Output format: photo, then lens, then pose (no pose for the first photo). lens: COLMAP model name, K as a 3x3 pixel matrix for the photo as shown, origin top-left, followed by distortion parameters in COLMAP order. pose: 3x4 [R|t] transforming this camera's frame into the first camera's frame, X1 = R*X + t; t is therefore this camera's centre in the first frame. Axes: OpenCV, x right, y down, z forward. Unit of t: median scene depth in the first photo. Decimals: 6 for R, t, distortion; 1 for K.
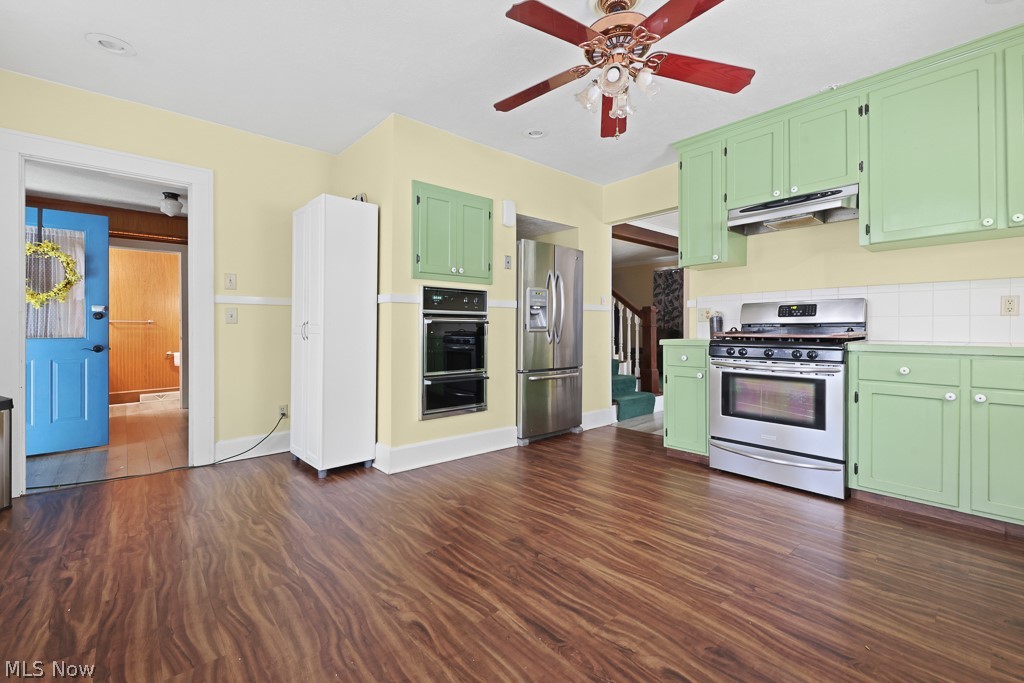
lens RADIAL K [[437.3, 0, 507.0], [0, 437.3, 331.0], [0, 0, 1]] dist [0.009580, -0.004474]
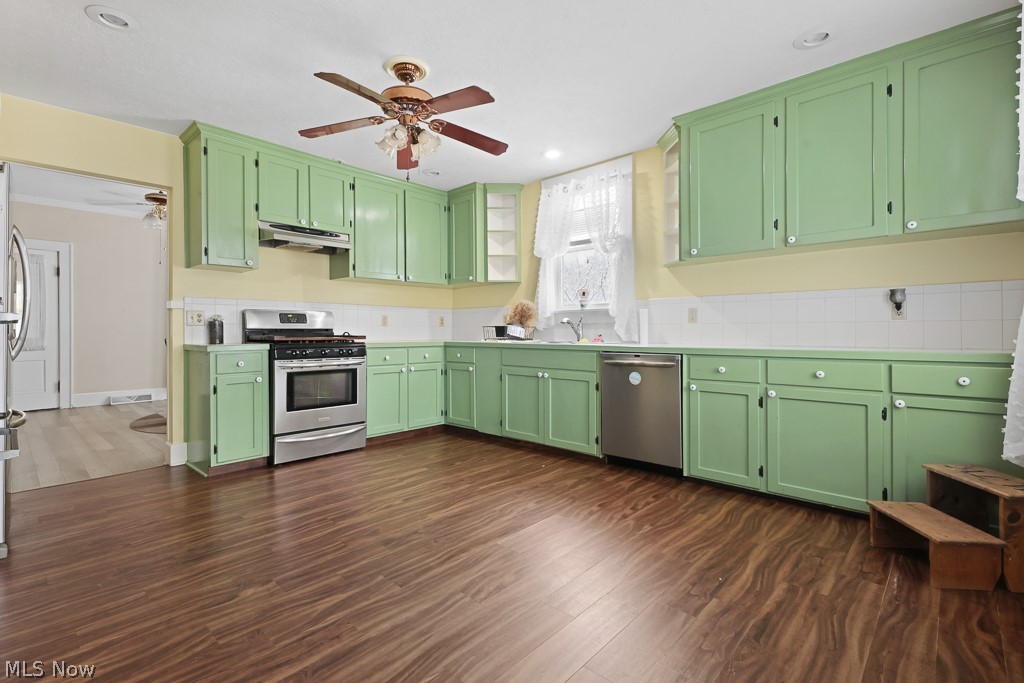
lens RADIAL K [[470.8, 0, 513.9], [0, 470.8, 334.0], [0, 0, 1]] dist [0.009610, 0.002369]
pose [[-0.118259, -0.001623, 0.992981, -0.889281], [0.006246, 0.999978, 0.002378, -0.002805], [-0.992963, 0.006483, -0.118246, 0.680642]]
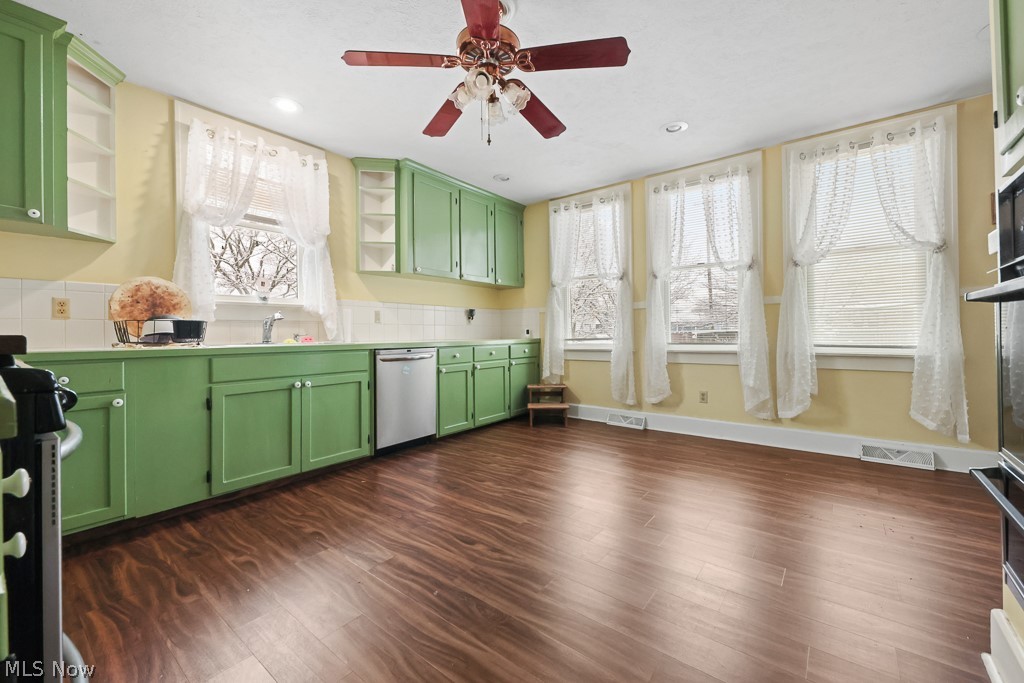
lens RADIAL K [[405.3, 0, 511.9], [0, 405.3, 331.6], [0, 0, 1]] dist [-0.003020, -0.000600]
pose [[-0.981745, 0.010805, -0.189896, 0.303969], [0.010694, 0.999942, 0.001607, 0.003128], [0.189902, -0.000453, -0.981803, 1.540370]]
